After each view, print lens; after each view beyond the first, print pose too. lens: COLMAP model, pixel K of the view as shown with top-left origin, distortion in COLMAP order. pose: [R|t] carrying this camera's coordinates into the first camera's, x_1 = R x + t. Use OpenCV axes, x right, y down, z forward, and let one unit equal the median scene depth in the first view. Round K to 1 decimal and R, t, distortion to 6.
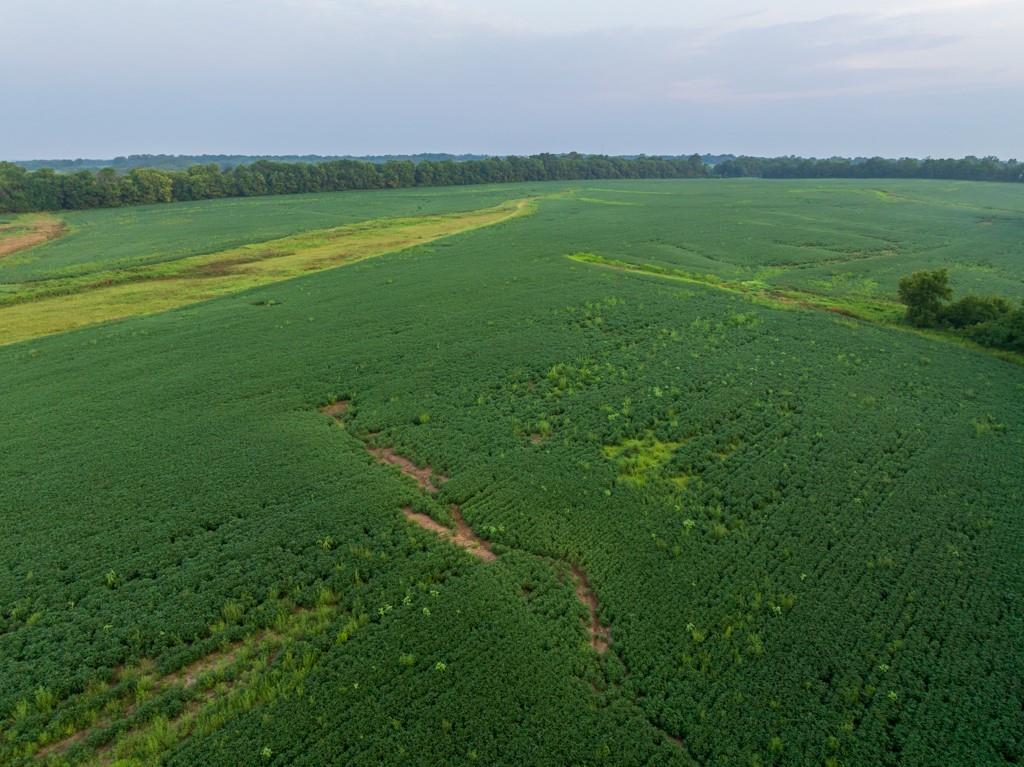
lens RADIAL K [[723.3, 0, 515.6], [0, 723.3, 378.8], [0, 0, 1]] dist [-0.055218, 0.027188]
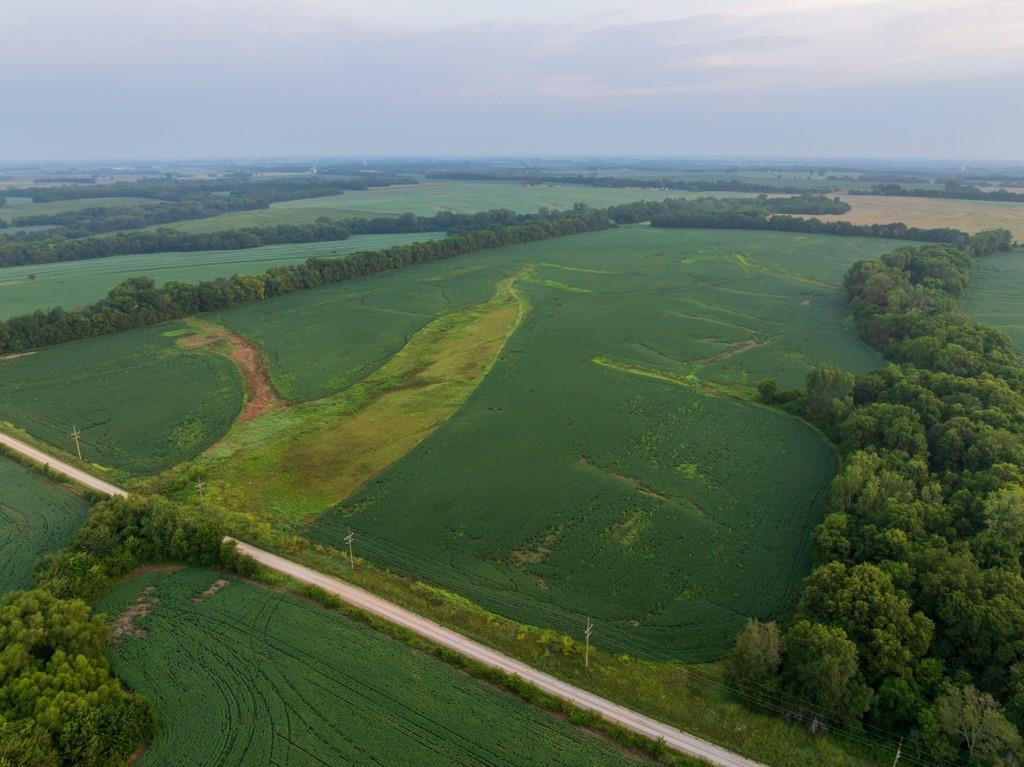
lens RADIAL K [[723.3, 0, 515.6], [0, 723.3, 378.8], [0, 0, 1]] dist [-0.055218, 0.027188]
pose [[0.985351, -0.054927, 0.161449, -0.576845], [0.053802, 0.998487, 0.011338, -0.201066], [-0.161828, -0.002486, 0.986816, -1.110053]]
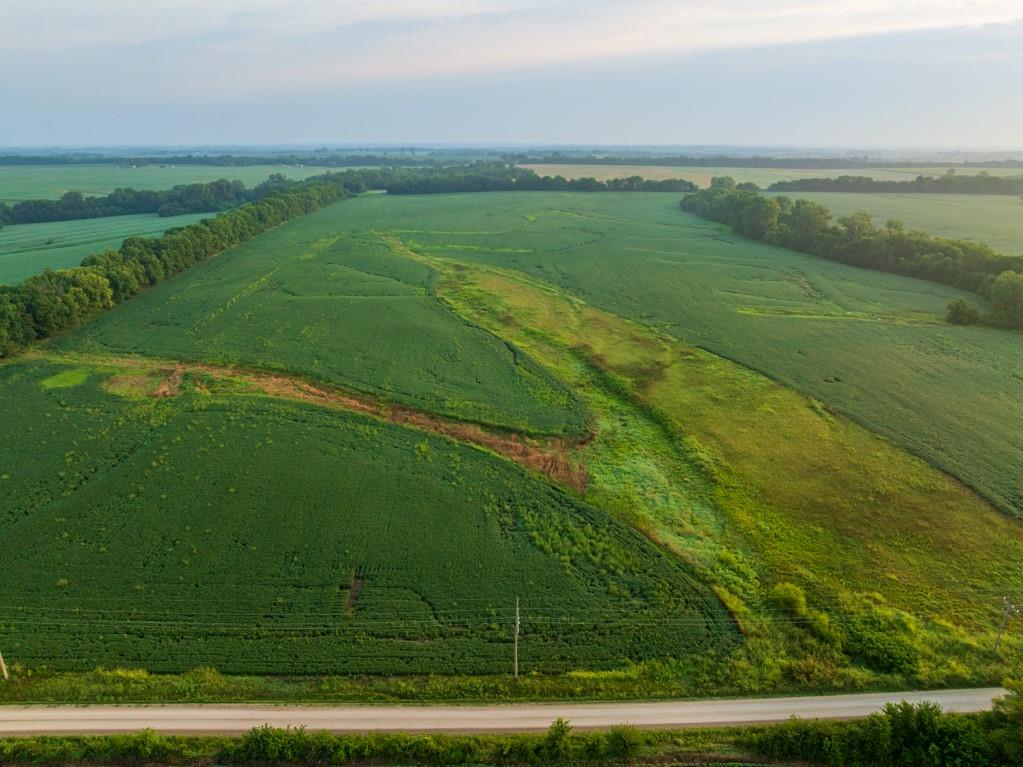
lens RADIAL K [[716.9, 0, 515.0], [0, 716.9, 381.4], [0, 0, 1]] dist [-0.039047, 0.000620]
pose [[0.709715, -0.226575, 0.667060, -1.740854], [0.207493, 0.972097, 0.109425, -0.386198], [-0.673240, 0.060750, 0.736924, 0.269198]]
